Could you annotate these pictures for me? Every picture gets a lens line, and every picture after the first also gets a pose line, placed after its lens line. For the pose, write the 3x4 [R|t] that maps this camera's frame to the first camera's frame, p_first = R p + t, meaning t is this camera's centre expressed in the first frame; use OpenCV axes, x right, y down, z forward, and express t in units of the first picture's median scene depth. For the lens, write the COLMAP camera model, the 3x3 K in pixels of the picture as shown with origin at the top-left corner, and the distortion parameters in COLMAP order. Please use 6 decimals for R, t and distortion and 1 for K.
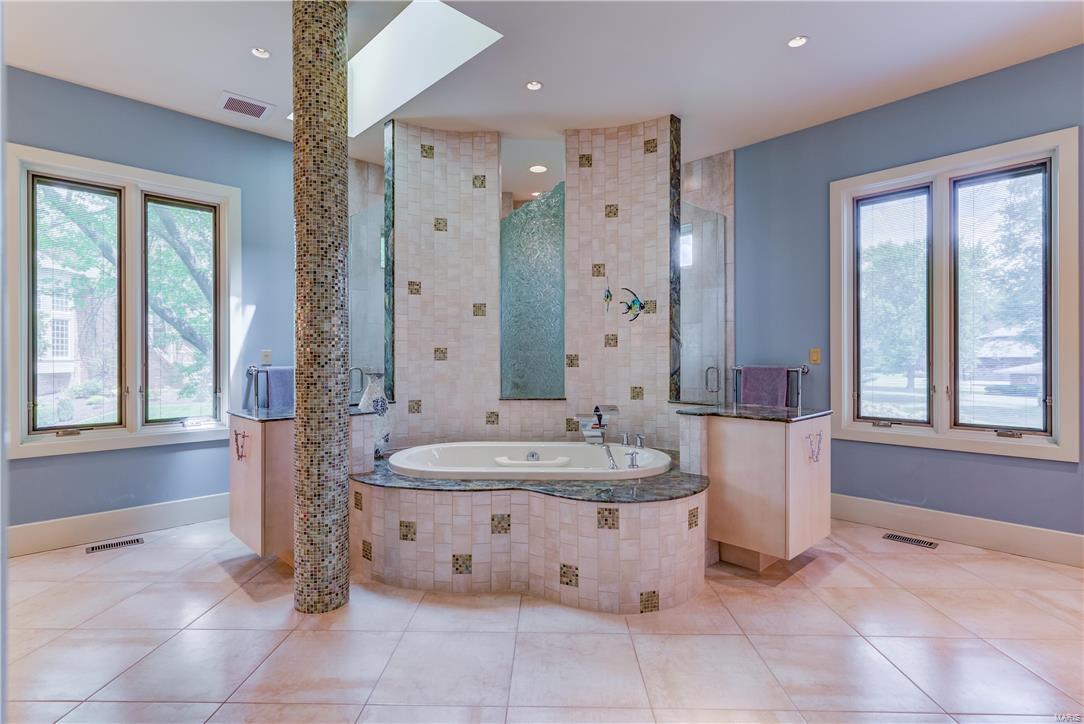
lens RADIAL K [[534.0, 0, 542.6], [0, 534.0, 360.4], [0, 0, 1]] dist [0.000553, -0.000223]
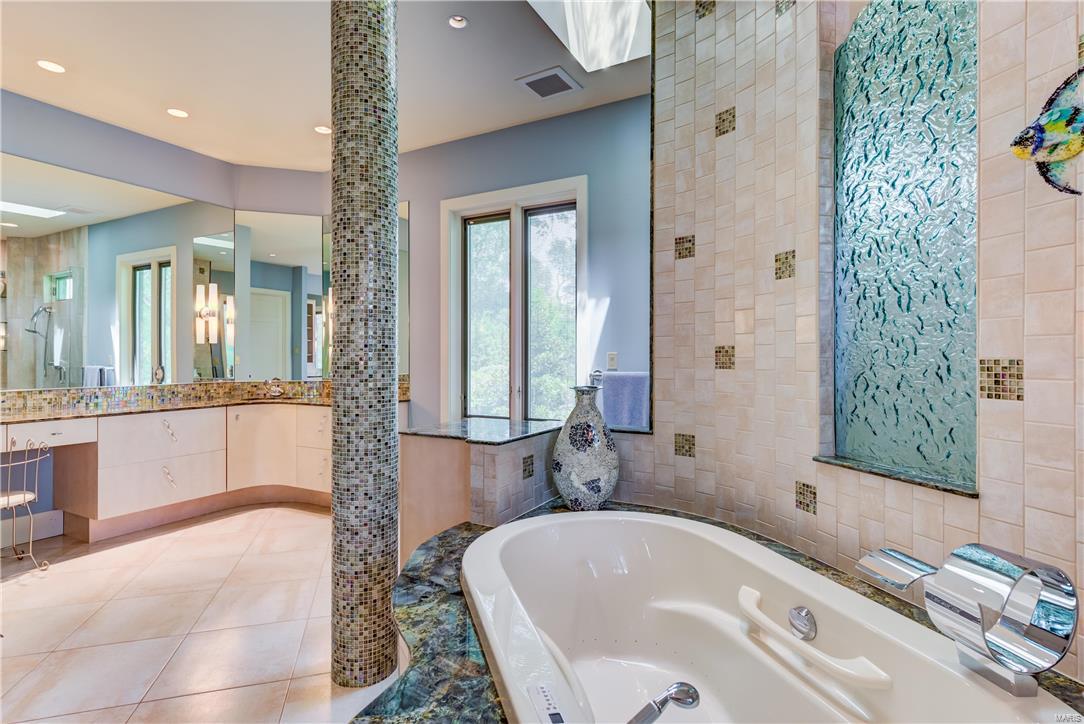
lens RADIAL K [[534.0, 0, 541.5], [0, 534.0, 359.4], [0, 0, 1]] dist [0.000553, -0.000223]
pose [[0.294391, 0.005336, -0.955670, 0.282104], [-0.004191, 0.999982, 0.004292, -0.011460], [0.955676, 0.002742, 0.294408, 0.661240]]
